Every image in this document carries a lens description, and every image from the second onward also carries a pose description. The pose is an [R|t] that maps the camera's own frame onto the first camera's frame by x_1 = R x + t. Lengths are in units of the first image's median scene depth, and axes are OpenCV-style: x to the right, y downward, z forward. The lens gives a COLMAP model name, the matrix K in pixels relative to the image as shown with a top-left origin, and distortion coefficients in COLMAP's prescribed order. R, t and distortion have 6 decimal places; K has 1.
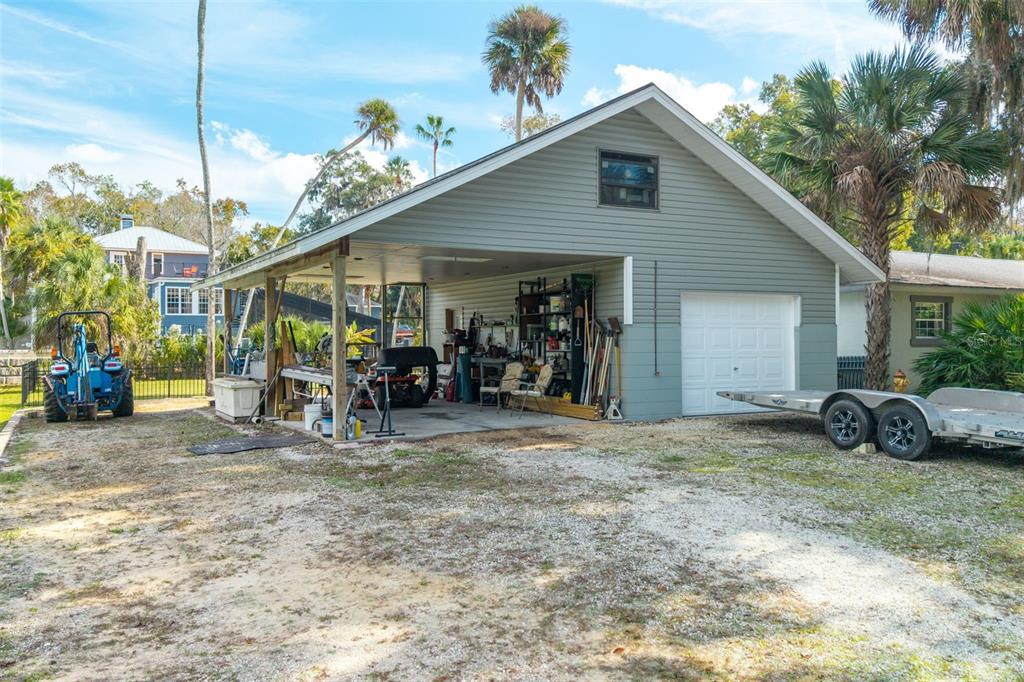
lens RADIAL K [[808.5, 0, 512.0], [0, 808.5, 341.0], [0, 0, 1]] dist [0.043927, -0.011974]
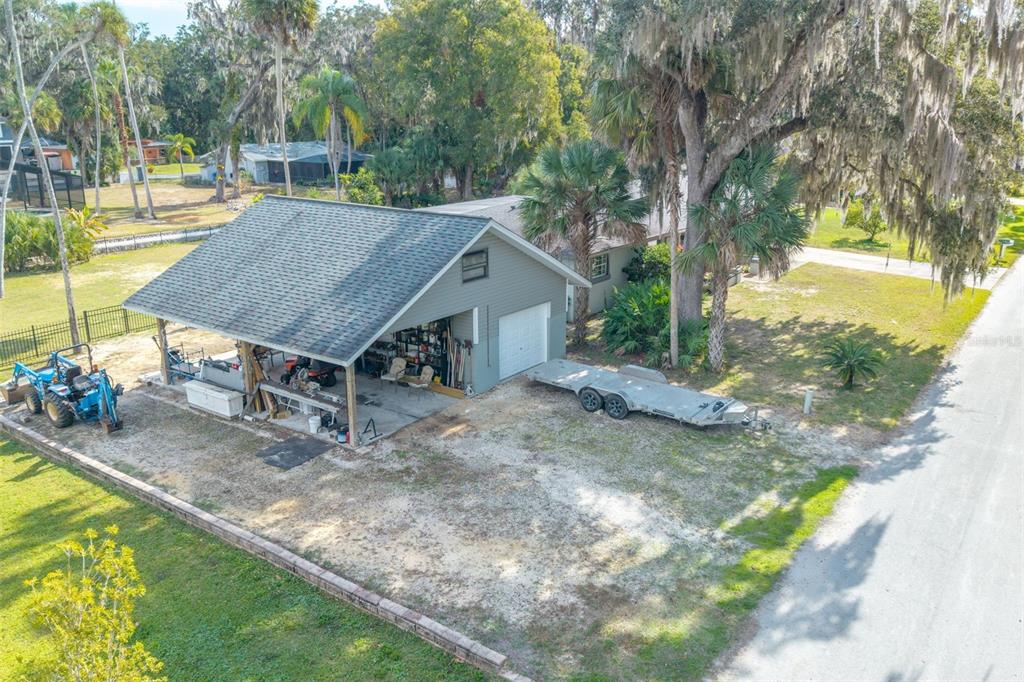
lens RADIAL K [[808.5, 0, 512.0], [0, 808.5, 341.0], [0, 0, 1]] dist [0.043927, -0.011974]
pose [[0.905780, -0.118838, 0.406743, -0.471578], [0.003465, 0.961915, 0.273326, -0.473620], [-0.423733, -0.246164, 0.871696, -0.552986]]
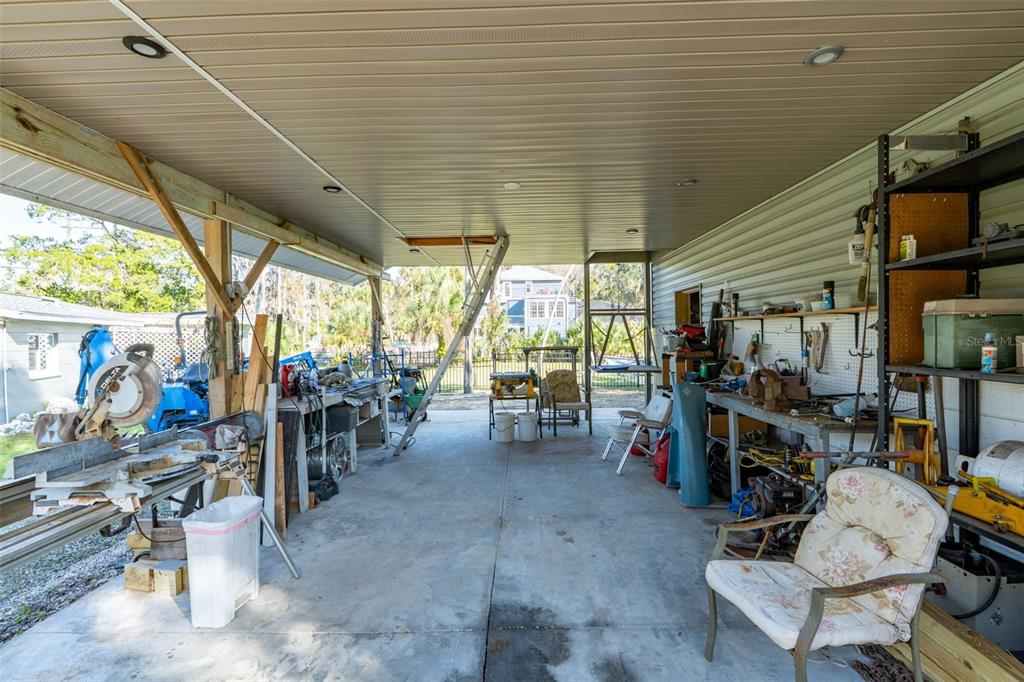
lens RADIAL K [[461.3, 0, 512.0], [0, 461.3, 341.0], [0, 0, 1]] dist [-0.003826, 0.001034]
pose [[0.865344, 0.000092, -0.501178, -0.020146], [0.008423, 0.999856, 0.014726, -0.012359], [0.501107, -0.016965, 0.865219, 0.866341]]
